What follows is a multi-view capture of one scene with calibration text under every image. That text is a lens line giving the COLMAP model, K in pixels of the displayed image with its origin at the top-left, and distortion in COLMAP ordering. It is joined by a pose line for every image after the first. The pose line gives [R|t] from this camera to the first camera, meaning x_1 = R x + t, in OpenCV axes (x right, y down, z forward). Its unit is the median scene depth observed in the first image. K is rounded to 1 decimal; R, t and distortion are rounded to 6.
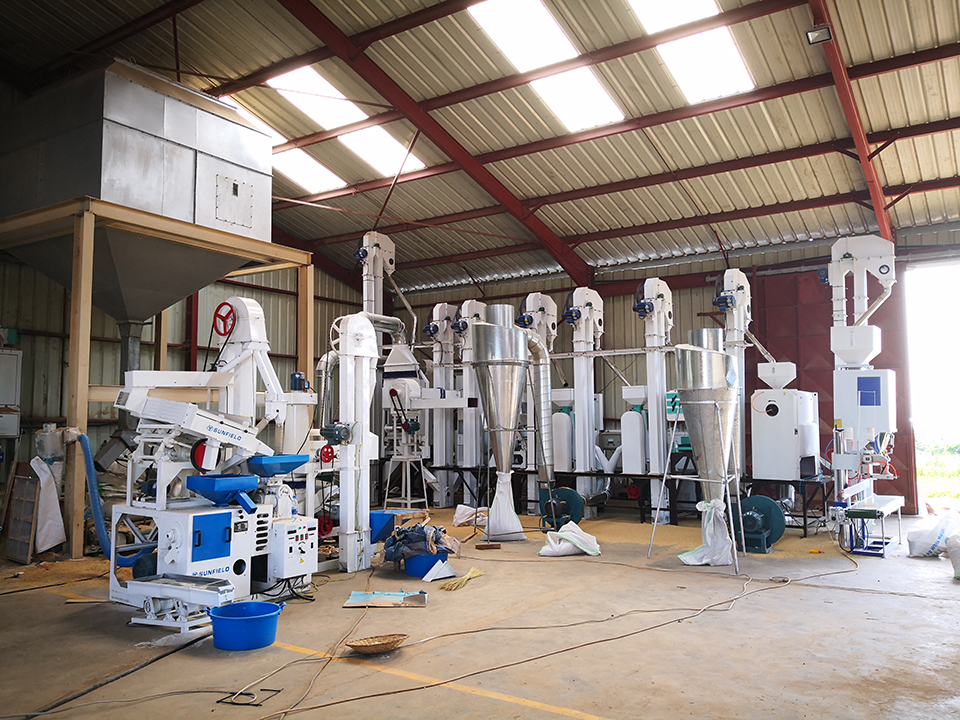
lens RADIAL K [[796.8, 0, 478.0], [0, 796.8, 359.9], [0, 0, 1]] dist [0.015430, 0.000791]
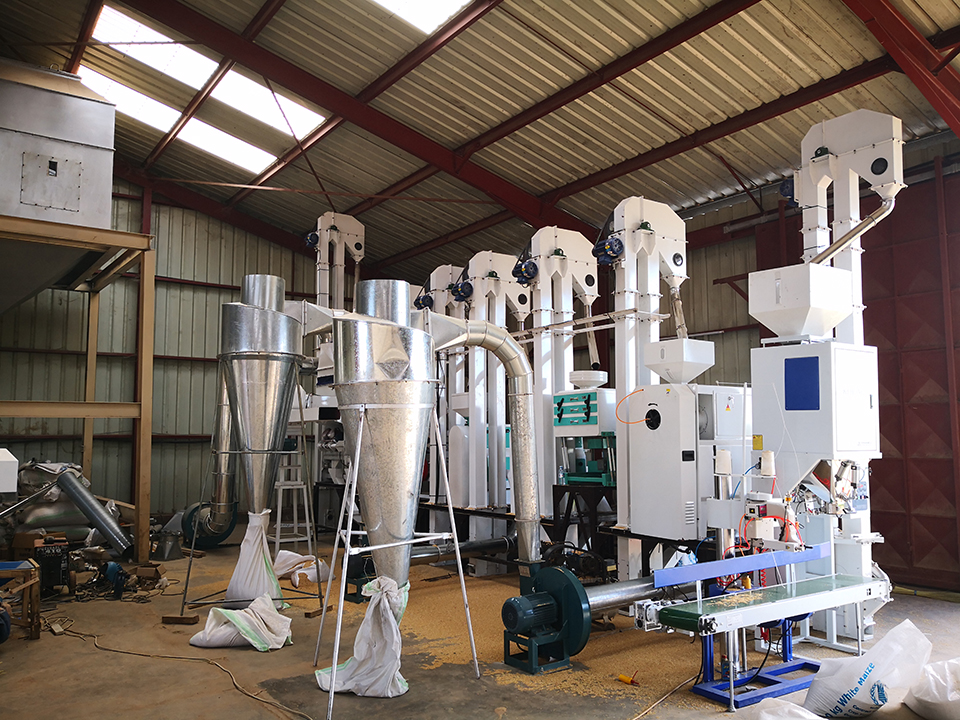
lens RADIAL K [[796.8, 0, 482.9], [0, 796.8, 359.5], [0, 0, 1]] dist [0.015430, 0.000791]
pose [[0.930363, -0.035654, -0.364902, 0.406072], [0.029468, 0.999312, -0.022509, 0.023730], [0.365454, 0.010188, 0.930774, 0.345608]]
